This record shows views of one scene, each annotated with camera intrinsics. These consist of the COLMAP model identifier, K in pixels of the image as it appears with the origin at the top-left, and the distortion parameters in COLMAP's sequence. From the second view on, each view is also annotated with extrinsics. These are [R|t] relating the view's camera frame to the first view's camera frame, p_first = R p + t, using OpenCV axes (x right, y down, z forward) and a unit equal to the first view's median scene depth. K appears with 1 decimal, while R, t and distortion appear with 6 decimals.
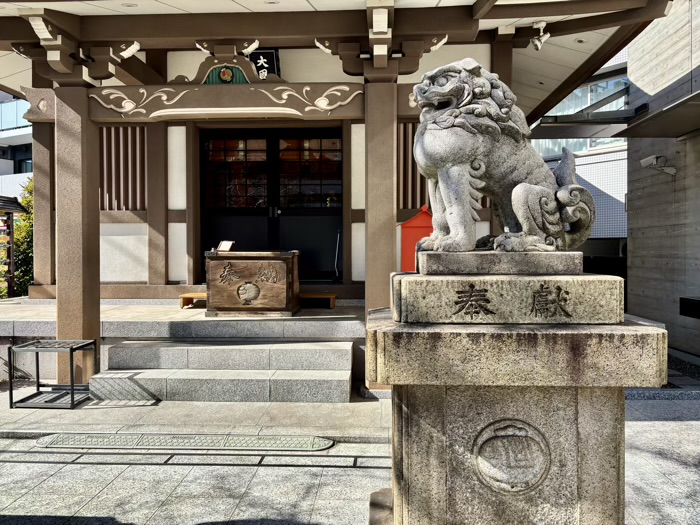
lens RADIAL K [[530.5, 0, 354.2], [0, 530.5, 258.7], [0, 0, 1]] dist [0.053486, -0.059152]
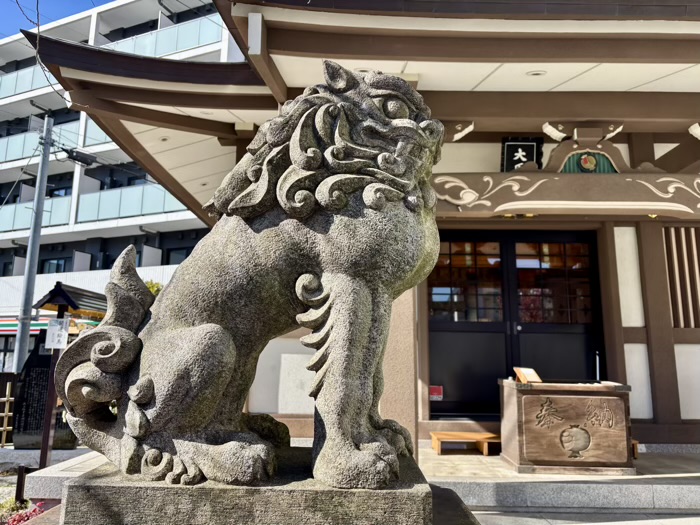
lens RADIAL K [[530.5, 0, 345.1], [0, 530.5, 256.5], [0, 0, 1]] dist [0.053486, -0.059152]
pose [[0.998940, 0.023234, 0.039726, -0.633613], [-0.014814, 0.979601, -0.200406, -0.038124], [-0.043572, 0.199605, 0.978907, 0.253925]]
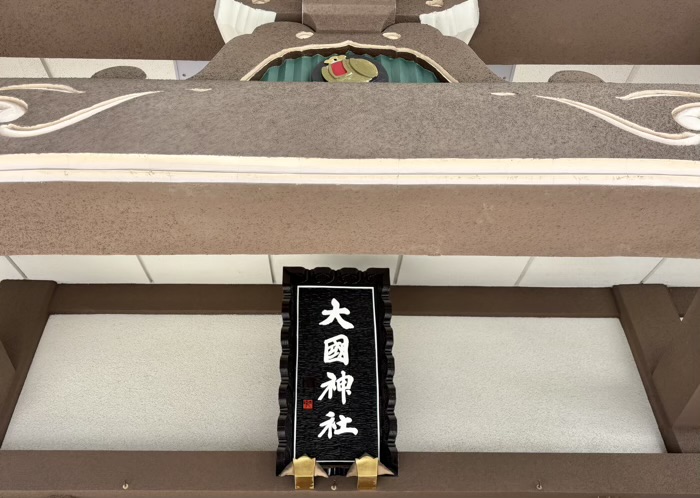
lens RADIAL K [[718.9, 0, 342.9], [0, 718.9, 242.1], [0, 0, 1]] dist [0.006429, 0.000000]
pose [[0.997220, 0.050952, 0.054363, -0.253566], [0.004111, 0.690891, -0.722947, -0.098953], [-0.074394, 0.721161, 0.688761, 0.855653]]
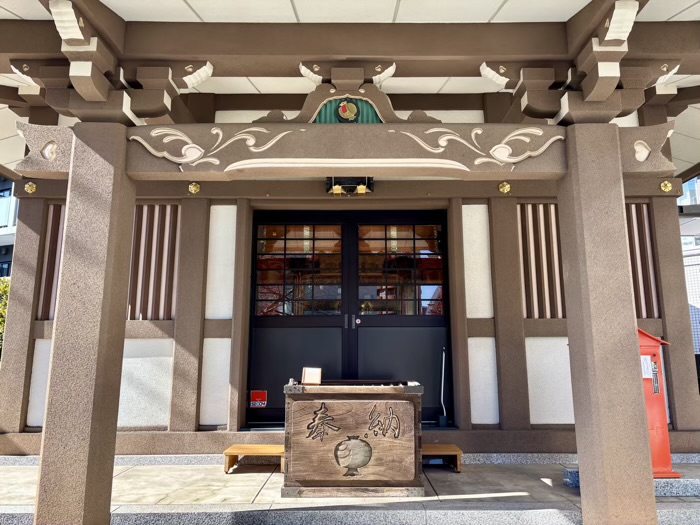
lens RADIAL K [[530.5, 0, 354.5], [0, 530.5, 264.1], [0, 0, 1]] dist [0.053486, -0.059152]
pose [[0.998542, 0.009749, 0.053100, -0.263561], [0.000737, 0.981006, -0.193975, -0.036806], [-0.053982, 0.193731, 0.979568, 0.402306]]
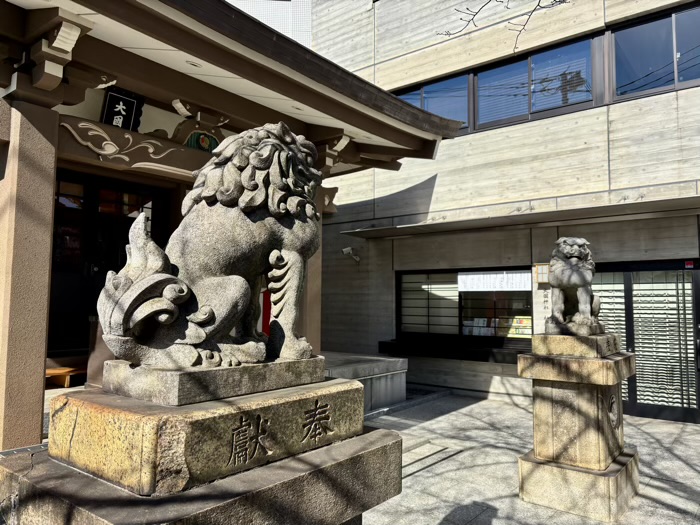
lens RADIAL K [[530.5, 0, 356.8], [0, 530.5, 260.1], [0, 0, 1]] dist [0.053486, -0.059152]
pose [[0.565741, 0.072351, 0.821402, -0.883862], [0.002533, 0.995986, -0.089474, -0.032963], [-0.824579, 0.052700, 0.563287, 0.210104]]
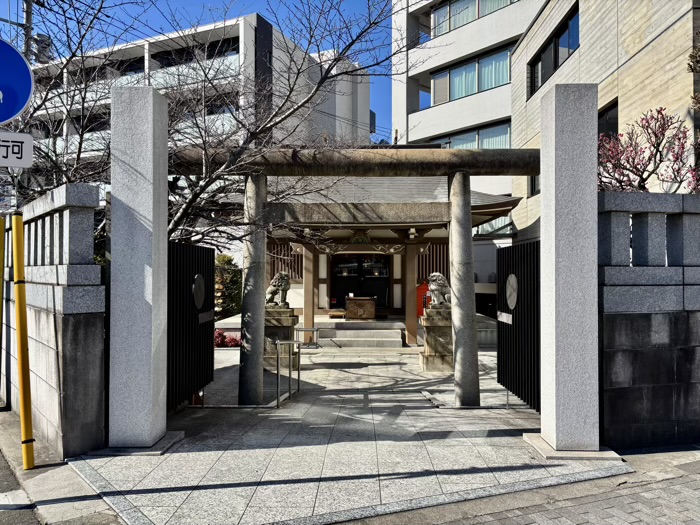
lens RADIAL K [[530.5, 0, 349.4], [0, 530.5, 267.7], [0, 0, 1]] dist [0.053486, -0.059152]
pose [[0.999608, 0.003811, 0.027747, -0.382069], [-0.003172, 0.999730, -0.023019, -0.118544], [-0.027827, 0.022922, 0.999350, -1.993178]]
